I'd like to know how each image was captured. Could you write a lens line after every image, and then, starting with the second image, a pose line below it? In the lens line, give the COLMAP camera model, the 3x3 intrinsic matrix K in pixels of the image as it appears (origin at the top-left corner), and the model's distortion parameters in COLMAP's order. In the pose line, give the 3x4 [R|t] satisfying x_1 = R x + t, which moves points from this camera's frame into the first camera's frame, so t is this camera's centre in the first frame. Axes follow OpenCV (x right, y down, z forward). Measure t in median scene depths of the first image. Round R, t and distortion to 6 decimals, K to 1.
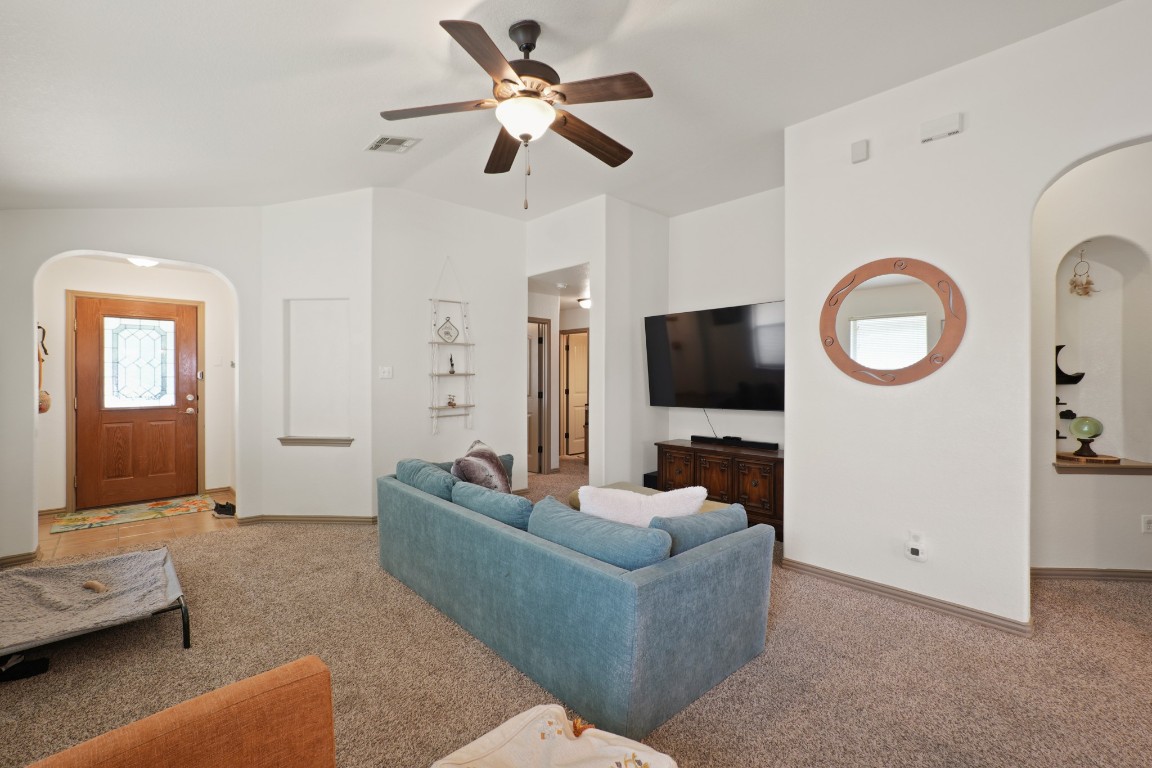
lens RADIAL K [[498.9, 0, 572.6], [0, 498.9, 373.7], [0, 0, 1]] dist [-0.031415, 0.017564]
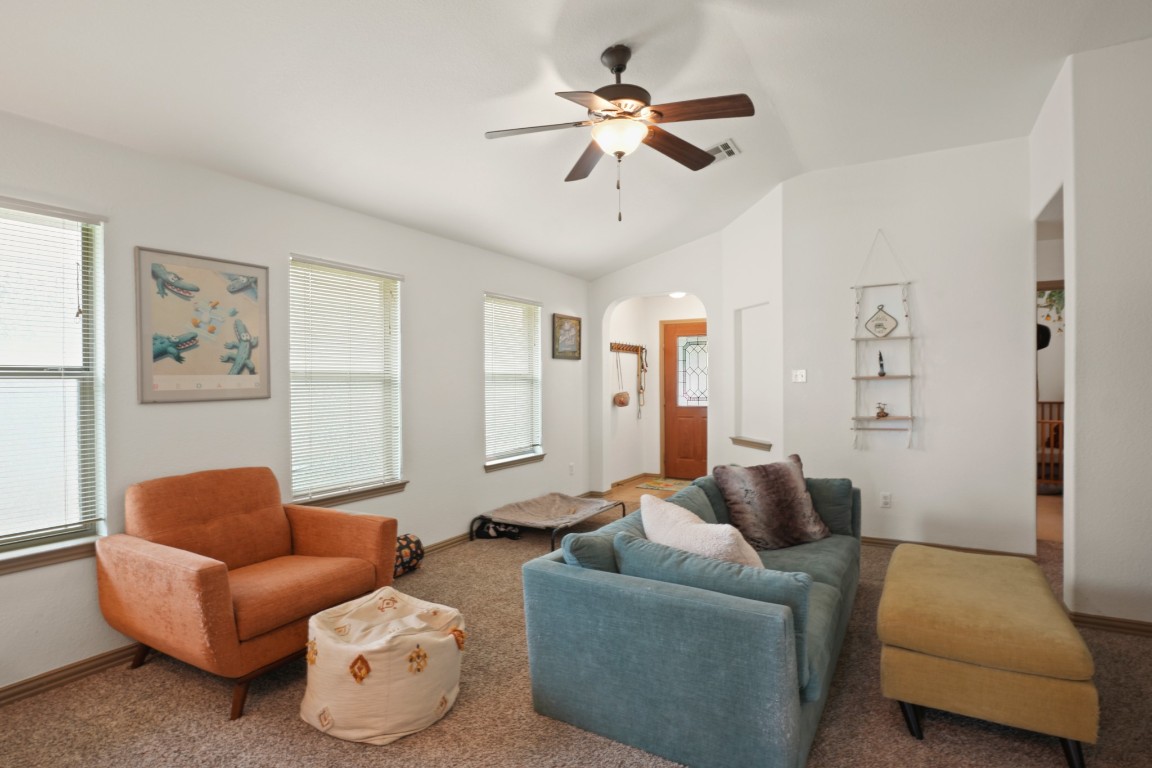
lens RADIAL K [[594.0, 0, 576.0], [0, 594.0, 384.0], [0, 0, 1]] dist [-0.003072, -0.000360]
pose [[0.294344, -0.001751, -0.955698, 0.518278], [0.015471, 0.999876, 0.002933, 0.001999], [0.955574, -0.015649, 0.294335, 0.255930]]
